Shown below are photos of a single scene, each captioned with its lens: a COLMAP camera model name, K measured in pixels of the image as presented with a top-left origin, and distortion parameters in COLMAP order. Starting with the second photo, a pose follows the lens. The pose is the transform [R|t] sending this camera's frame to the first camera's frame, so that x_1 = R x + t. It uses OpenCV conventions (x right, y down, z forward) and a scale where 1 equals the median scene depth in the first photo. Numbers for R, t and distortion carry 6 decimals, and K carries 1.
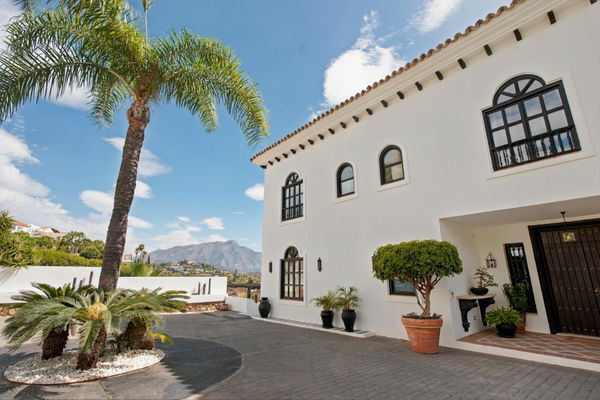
lens RADIAL K [[270.2, 0, 300.0], [0, 270.2, 200.0], [0, 0, 1]] dist [-0.000398, -0.000119]
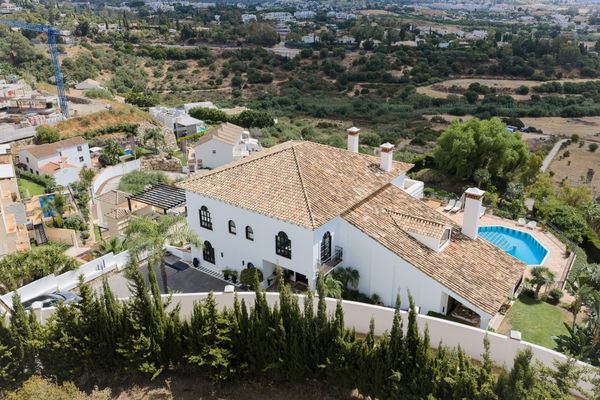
lens RADIAL K [[432.7, 0, 300.0], [0, 432.7, 200.0], [0, 0, 1]] dist [0.000367, -0.001354]
pose [[0.976796, -0.081601, 0.198019, 0.025833], [-0.052107, 0.806247, 0.589280, -1.909925], [-0.207738, -0.585924, 0.783286, -1.402775]]
